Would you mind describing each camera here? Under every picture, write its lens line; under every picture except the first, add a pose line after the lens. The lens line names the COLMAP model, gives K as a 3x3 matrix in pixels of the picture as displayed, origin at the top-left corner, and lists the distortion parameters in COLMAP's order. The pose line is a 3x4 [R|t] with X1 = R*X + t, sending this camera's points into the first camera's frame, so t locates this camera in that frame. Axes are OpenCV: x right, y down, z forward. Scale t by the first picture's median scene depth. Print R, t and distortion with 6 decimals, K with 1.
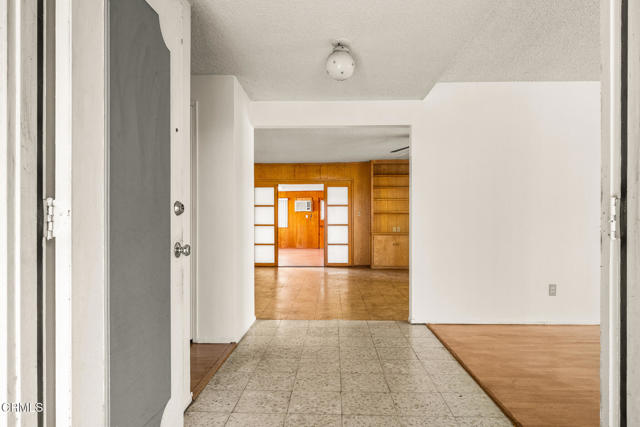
lens RADIAL K [[409.6, 0, 319.8], [0, 409.6, 220.8], [0, 0, 1]] dist [-0.000390, -0.001241]
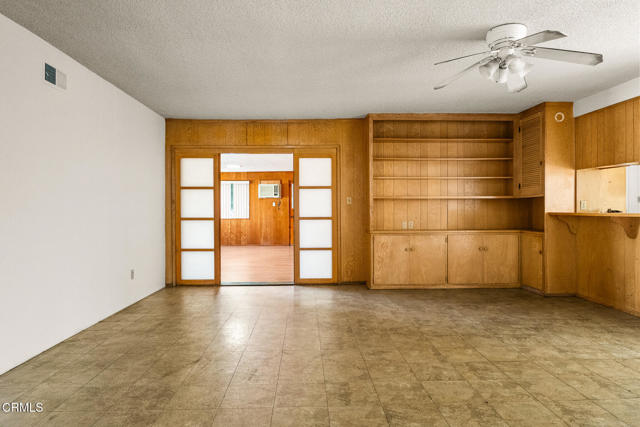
lens RADIAL K [[405.1, 0, 320.0], [0, 405.1, 213.5], [0, 0, 1]] dist [-0.003254, -0.003290]
pose [[0.997947, -0.002436, 0.064005, 0.010704], [0.001579, 0.999909, 0.013425, -0.005377], [-0.064032, -0.013296, 0.997859, 0.376203]]
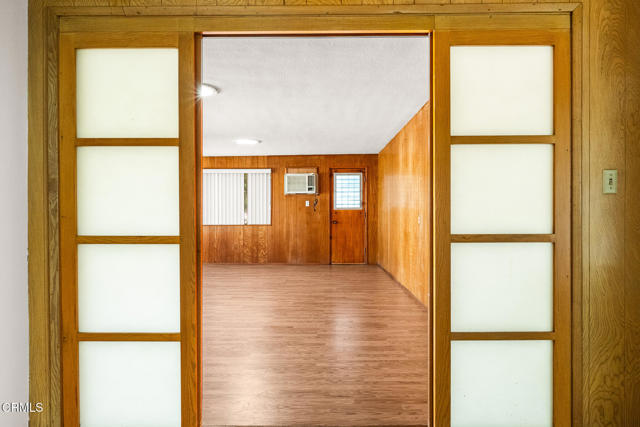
lens RADIAL K [[405.1, 0, 320.0], [0, 405.1, 213.5], [0, 0, 1]] dist [-0.003254, -0.003290]
pose [[0.999676, -0.001499, 0.025420, -0.048386], [0.001285, 0.999964, 0.008437, -0.003317], [-0.025431, -0.008402, 0.999641, 0.805254]]
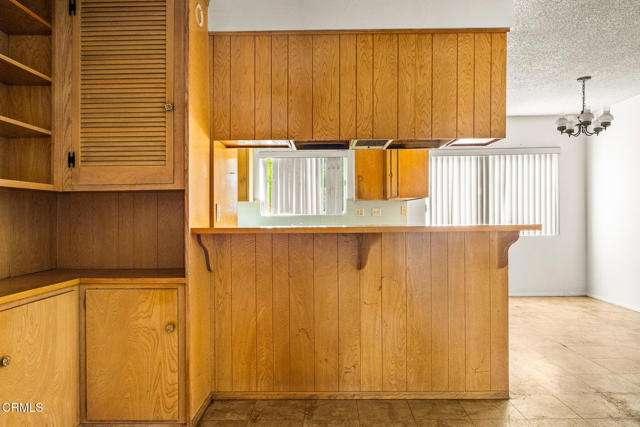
lens RADIAL K [[399.8, 0, 320.0], [0, 399.8, 213.5], [0, 0, 1]] dist [0.000054, 0.000023]
pose [[-0.011106, 0.012865, 0.999856, 0.122884], [0.006077, 0.999900, -0.012798, -0.003822], [-0.999920, 0.005934, -0.011183, 0.818443]]
